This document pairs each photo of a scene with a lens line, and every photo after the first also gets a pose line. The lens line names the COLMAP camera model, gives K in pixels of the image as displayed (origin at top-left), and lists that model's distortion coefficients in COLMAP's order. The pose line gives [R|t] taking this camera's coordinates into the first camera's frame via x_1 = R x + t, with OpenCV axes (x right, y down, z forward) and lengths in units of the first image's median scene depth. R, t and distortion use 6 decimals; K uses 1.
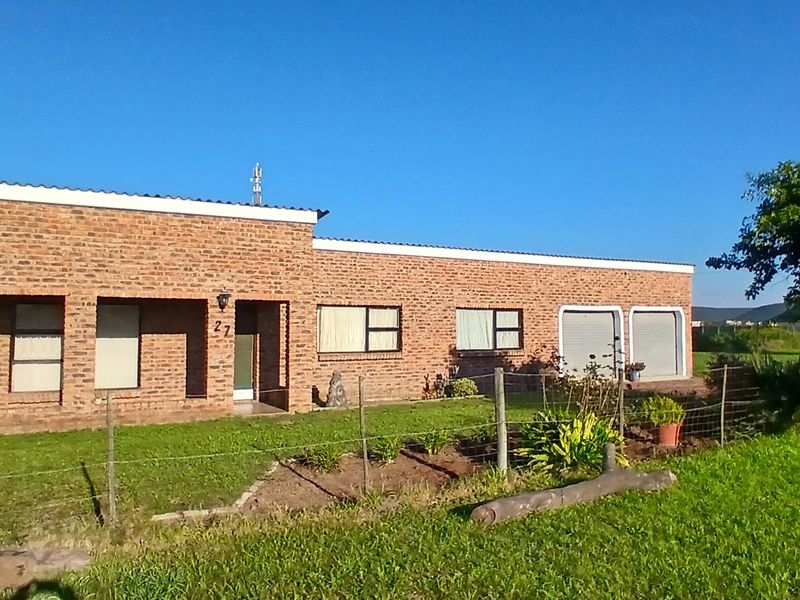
lens RADIAL K [[656.1, 0, 404.0], [0, 656.1, 297.6], [0, 0, 1]] dist [0.010060, -0.044643]
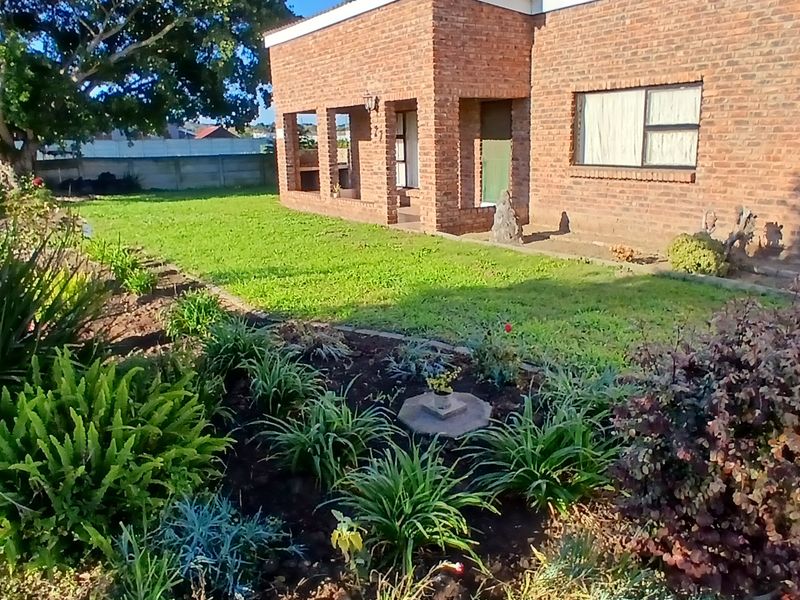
lens RADIAL K [[656.1, 0, 404.0], [0, 656.1, 297.6], [0, 0, 1]] dist [0.010060, -0.044643]
pose [[0.022892, 0.239317, -0.970672, 0.549957], [0.070713, 0.968107, 0.240352, 0.038542], [0.997234, -0.074141, 0.005239, 0.767123]]
